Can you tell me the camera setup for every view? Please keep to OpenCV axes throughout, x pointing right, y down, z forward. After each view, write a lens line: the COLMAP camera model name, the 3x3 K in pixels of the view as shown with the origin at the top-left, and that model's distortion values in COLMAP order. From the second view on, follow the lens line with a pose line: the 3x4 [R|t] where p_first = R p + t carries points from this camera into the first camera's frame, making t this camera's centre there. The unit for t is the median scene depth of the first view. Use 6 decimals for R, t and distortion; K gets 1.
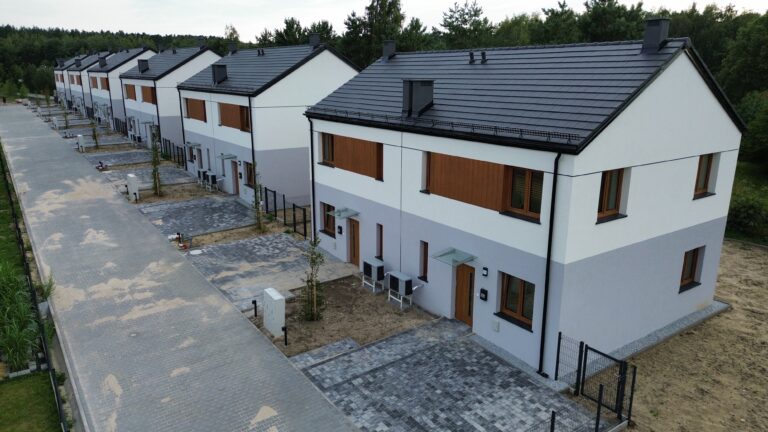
lens RADIAL K [[545.2, 0, 383.6], [0, 545.2, 216.3], [0, 0, 1]] dist [-0.003164, 0.000122]
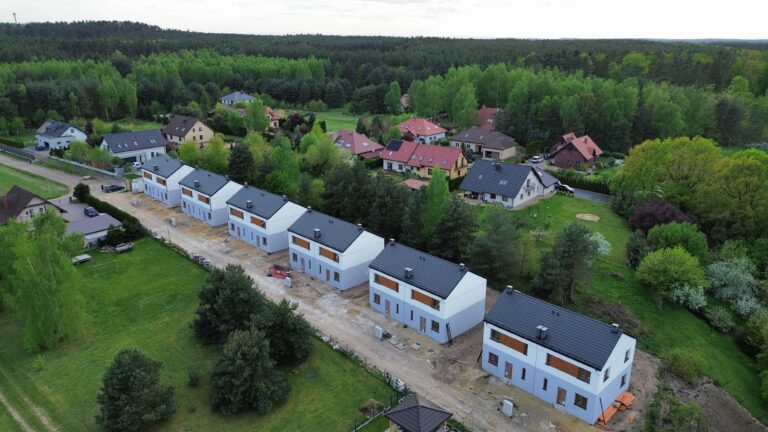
lens RADIAL K [[545.2, 0, 385.0], [0, 545.2, 217.3], [0, 0, 1]] dist [-0.003164, 0.000122]
pose [[0.985877, -0.048229, 0.160377, -1.257962], [0.037897, 0.997041, 0.066874, -1.094358], [-0.163128, -0.059852, 0.984788, -1.844307]]
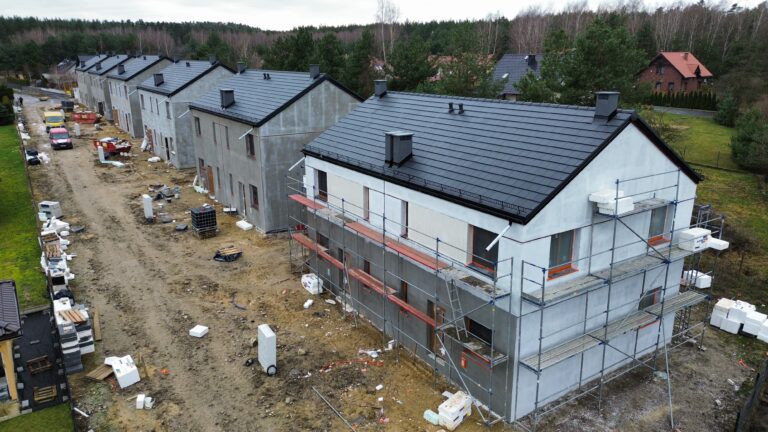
lens RADIAL K [[545.2, 0, 384.1], [0, 545.2, 213.9], [0, 0, 1]] dist [-0.003164, 0.000122]
pose [[0.999452, 0.001682, -0.033049, 0.069561], [-0.000868, 0.999696, 0.024639, -0.113385], [0.033081, -0.024596, 0.999150, -0.097190]]
